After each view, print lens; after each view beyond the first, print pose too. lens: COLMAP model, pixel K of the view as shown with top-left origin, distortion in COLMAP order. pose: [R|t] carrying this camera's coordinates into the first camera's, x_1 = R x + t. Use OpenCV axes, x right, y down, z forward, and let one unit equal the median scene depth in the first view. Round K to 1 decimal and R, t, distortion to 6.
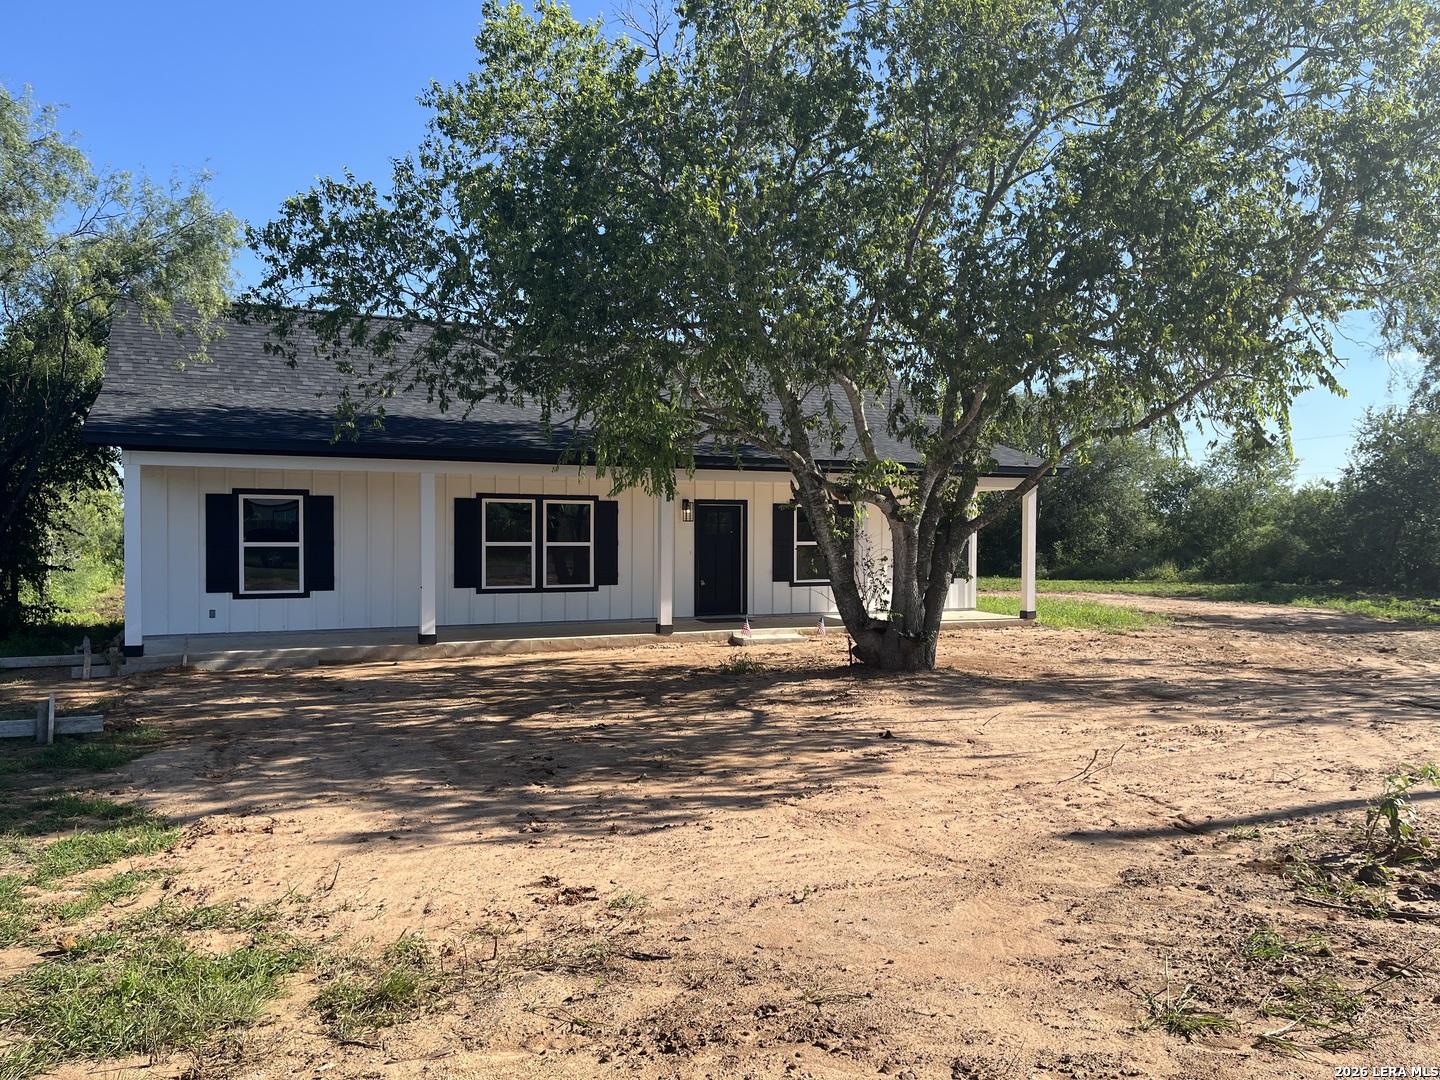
lens RADIAL K [[1074.3, 0, 726.4], [0, 1074.3, 546.8], [0, 0, 1]] dist [0.075388, -0.102600]
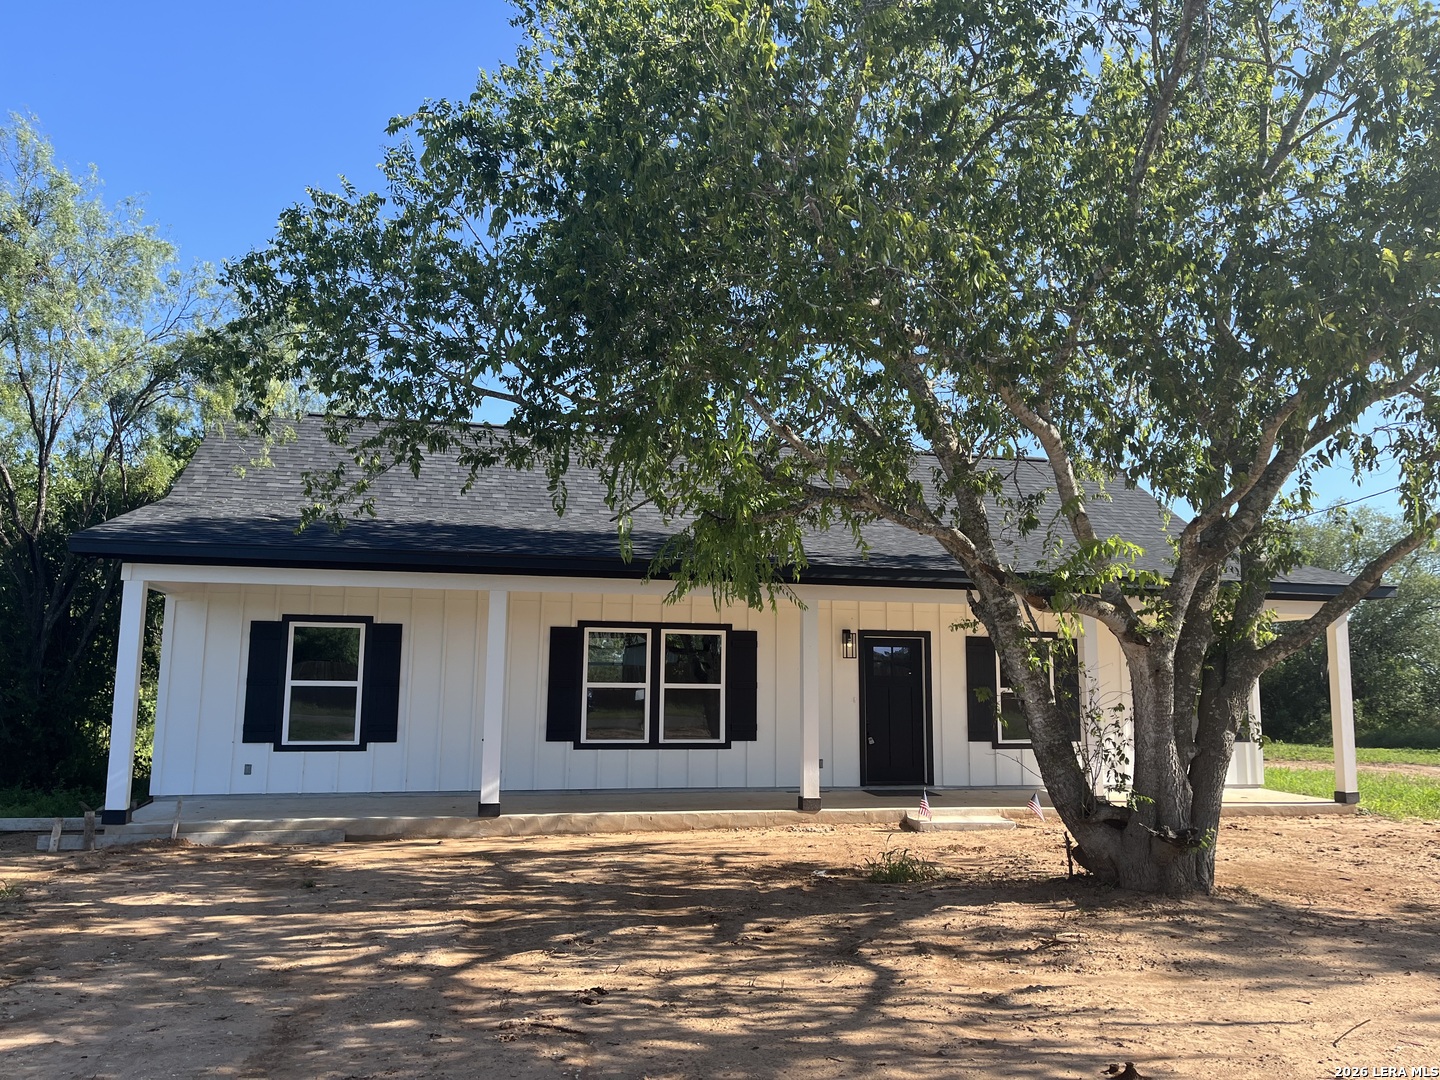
lens RADIAL K [[1073.0, 0, 720.0], [0, 1073.0, 540.0], [0, 0, 1]] dist [0.076734, -0.101711]
pose [[0.976695, -0.021776, -0.213522, 0.044549], [-0.010508, 0.988795, -0.148909, 0.008873], [0.214372, 0.147682, 0.965523, 0.252745]]
